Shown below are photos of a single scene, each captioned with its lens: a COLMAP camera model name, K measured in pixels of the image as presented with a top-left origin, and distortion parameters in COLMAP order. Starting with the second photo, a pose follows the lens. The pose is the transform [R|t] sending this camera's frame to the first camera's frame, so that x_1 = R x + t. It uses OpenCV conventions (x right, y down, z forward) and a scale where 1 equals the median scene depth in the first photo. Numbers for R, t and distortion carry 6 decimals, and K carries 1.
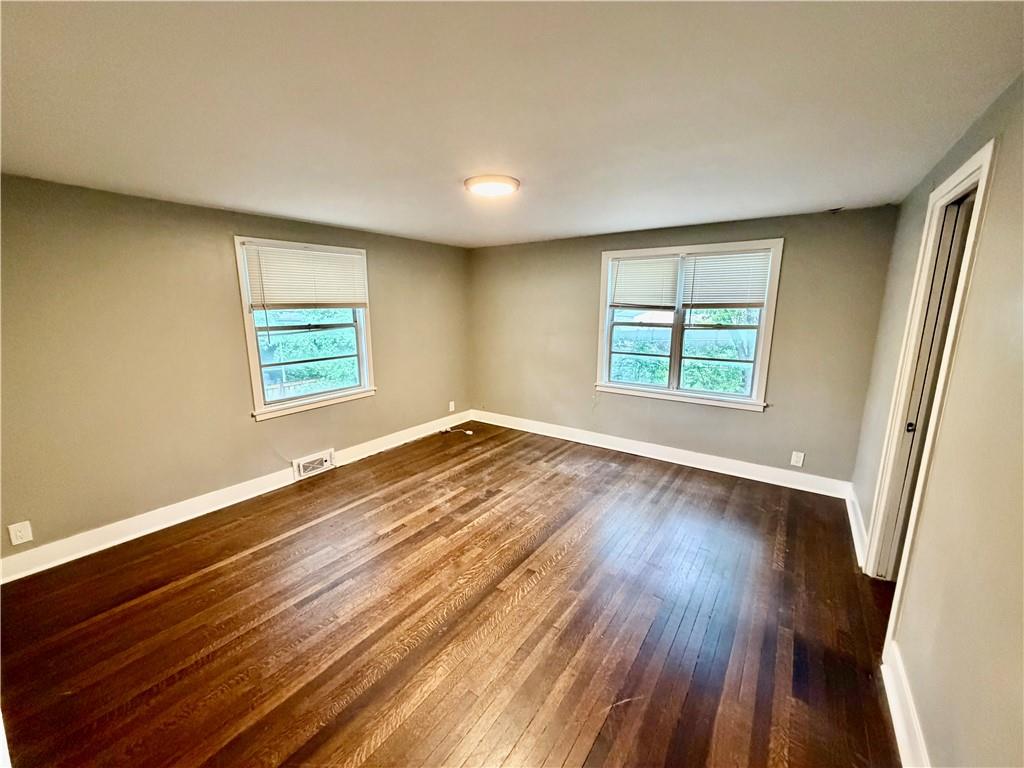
lens RADIAL K [[409.3, 0, 512.0], [0, 409.3, 384.0], [0, 0, 1]] dist [0.001221, 0.000153]
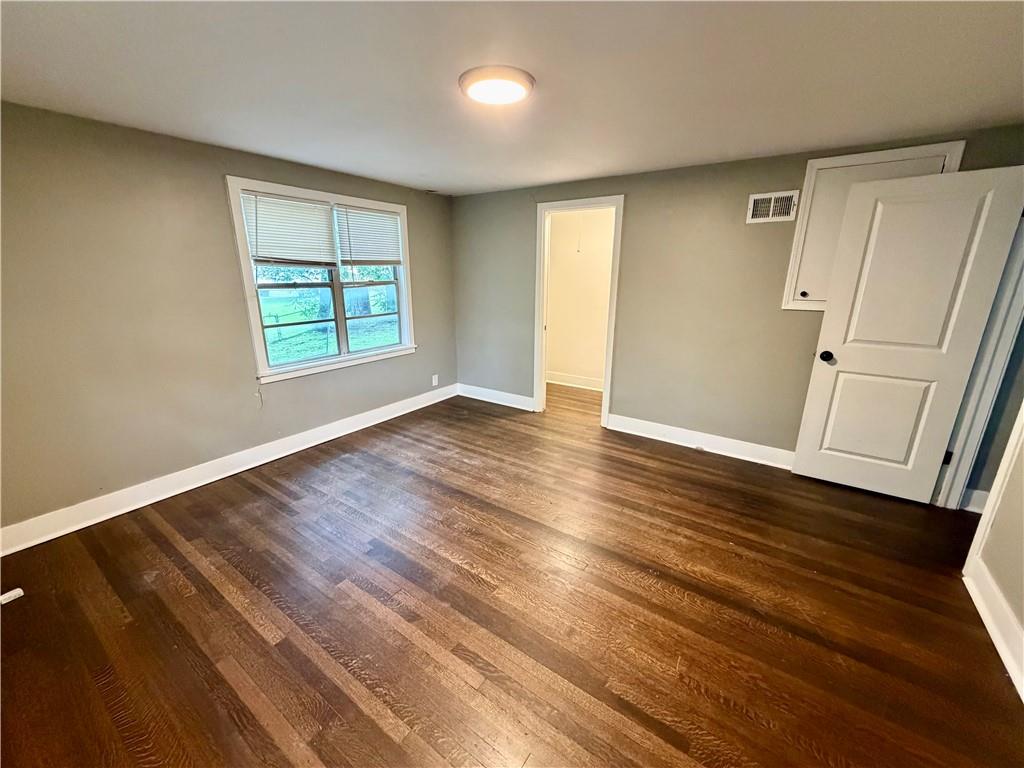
lens RADIAL K [[409.3, 0, 512.0], [0, 409.3, 384.0], [0, 0, 1]] dist [0.001221, 0.000153]
pose [[-0.013998, -0.269012, 0.963035, -0.553528], [0.184222, 0.945948, 0.266916, -0.107932], [-0.982785, 0.181148, 0.036316, 0.649601]]
